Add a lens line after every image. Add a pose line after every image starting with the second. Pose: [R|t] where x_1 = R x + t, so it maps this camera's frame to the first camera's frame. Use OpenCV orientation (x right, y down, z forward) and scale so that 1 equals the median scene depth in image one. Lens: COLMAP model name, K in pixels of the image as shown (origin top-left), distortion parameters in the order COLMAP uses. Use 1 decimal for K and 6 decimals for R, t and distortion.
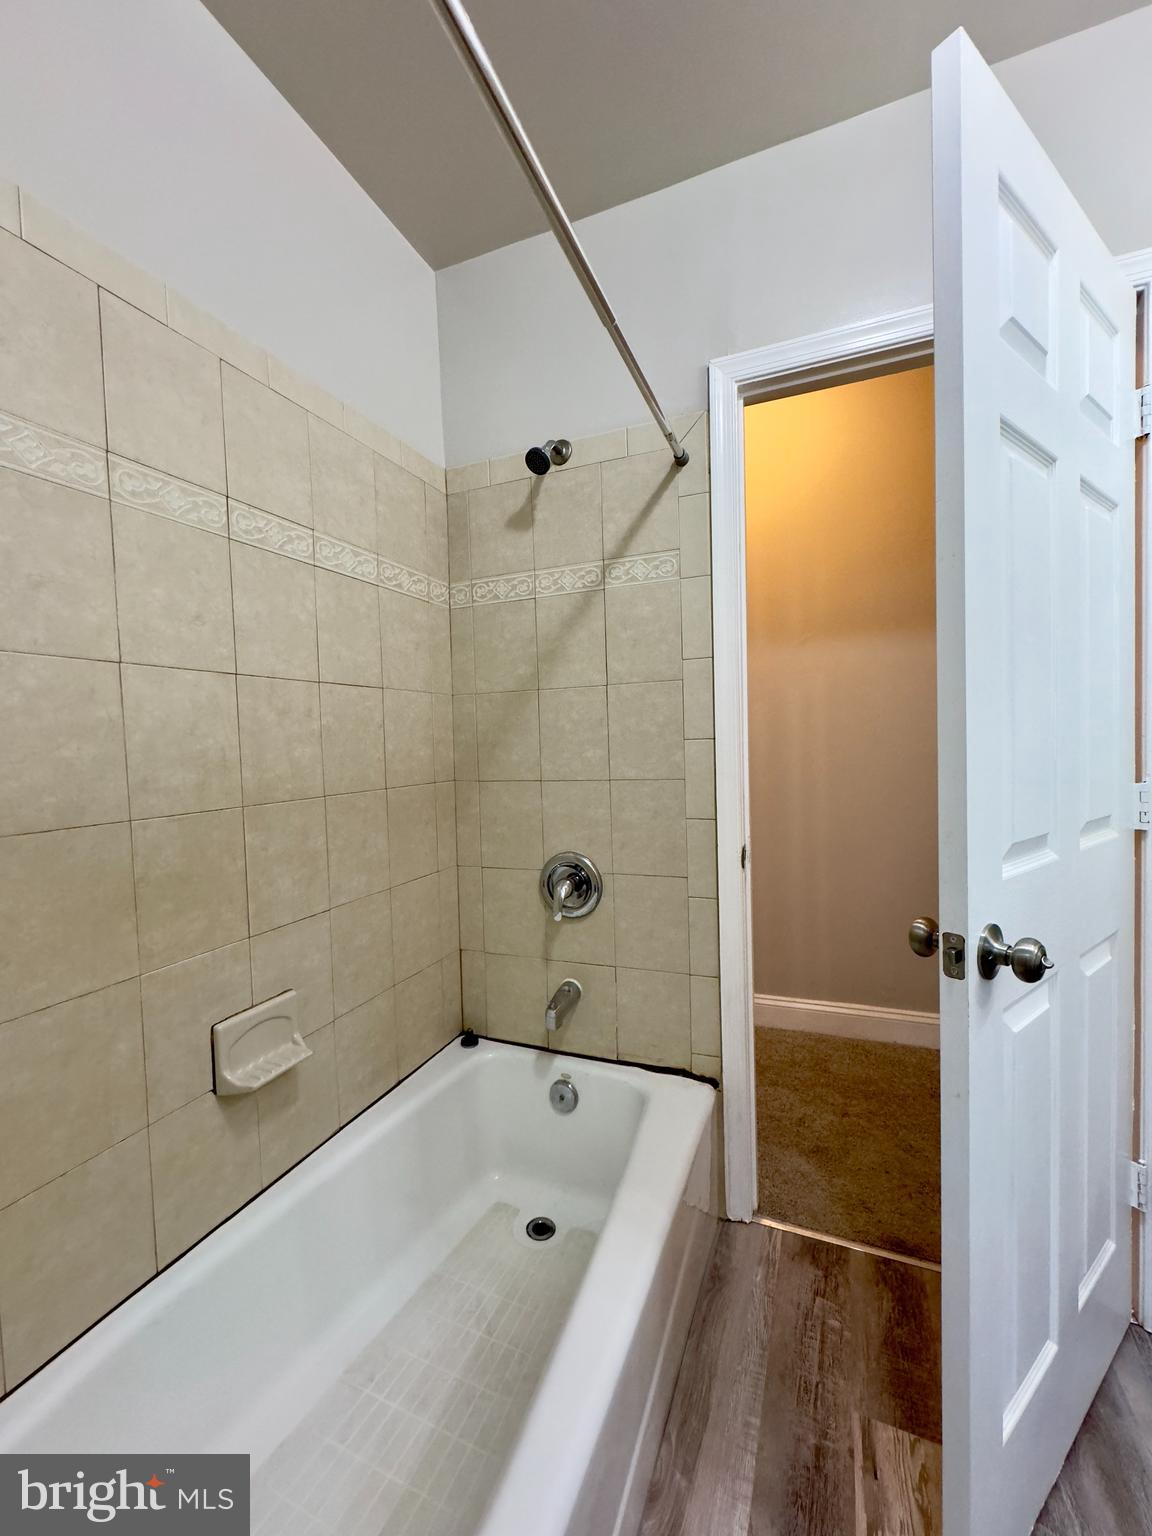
lens RADIAL K [[610.3, 0, 579.4], [0, 610.3, 767.9], [0, 0, 1]] dist [-0.002230, 0.000442]
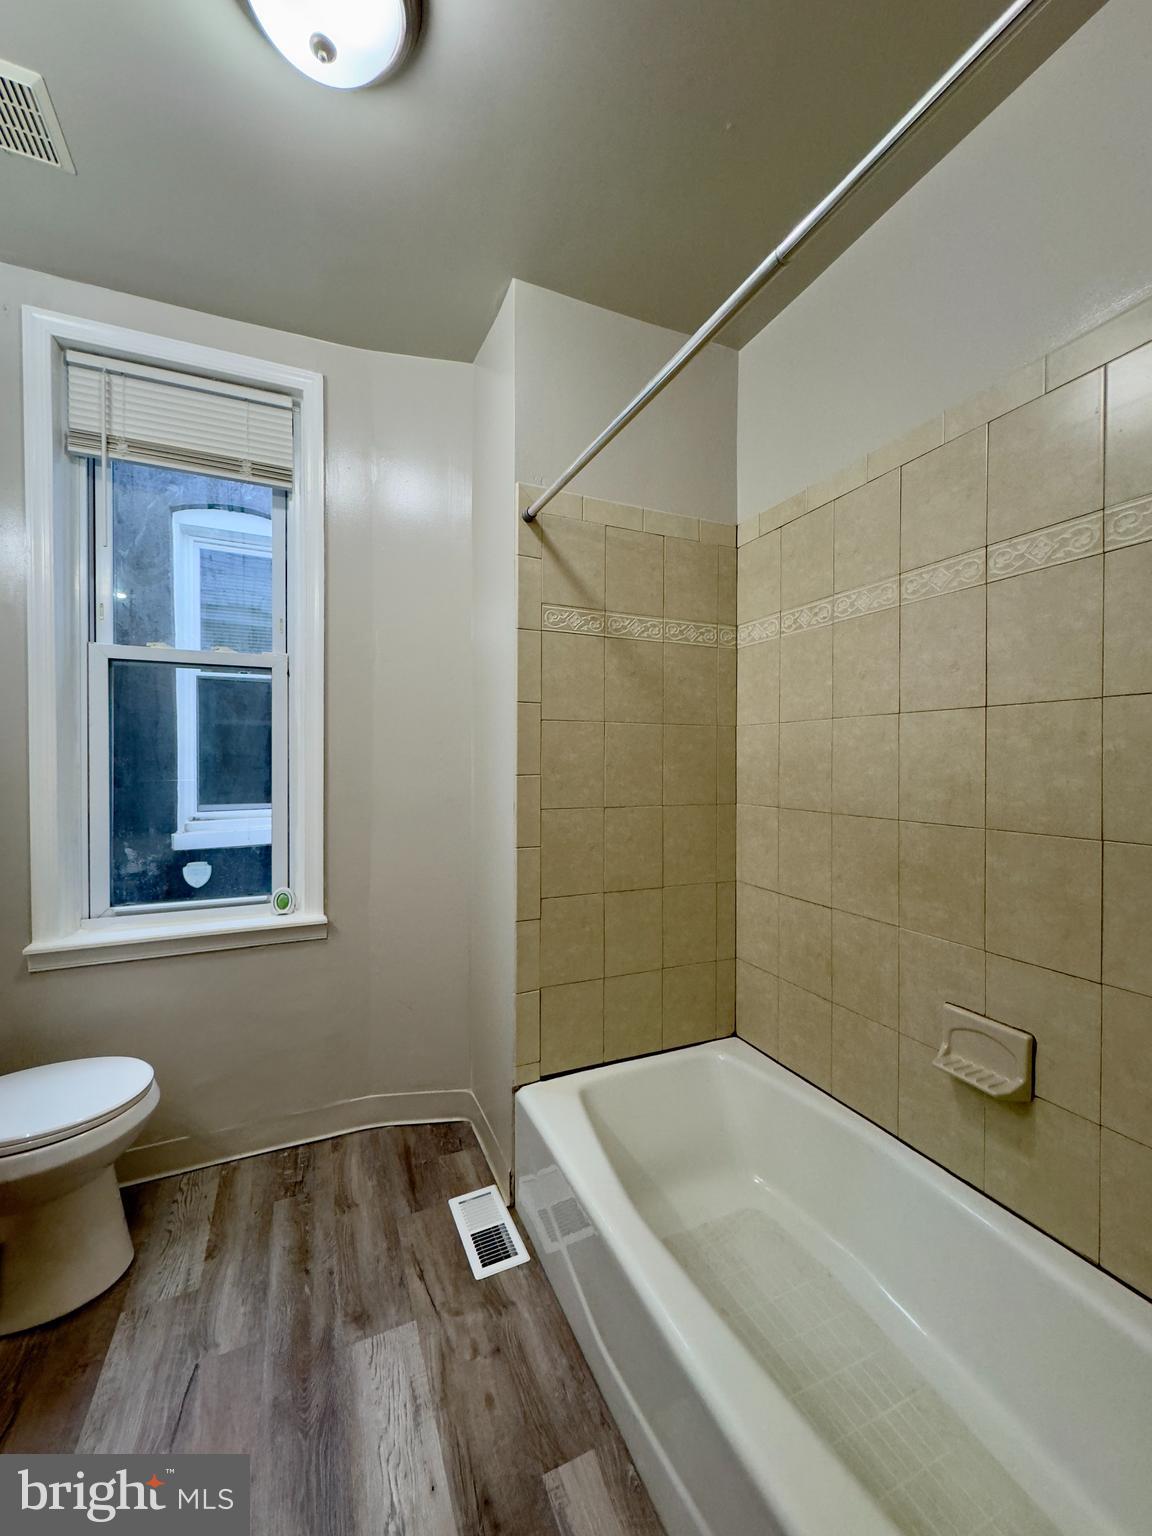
lens RADIAL K [[610.3, 0, 578.5], [0, 610.3, 761.3], [0, 0, 1]] dist [-0.002230, 0.000442]
pose [[-0.681406, 0.032083, -0.731202, 0.749853], [-0.010324, 0.998518, 0.053433, -0.109414], [0.731833, 0.043958, -0.680065, 1.240090]]
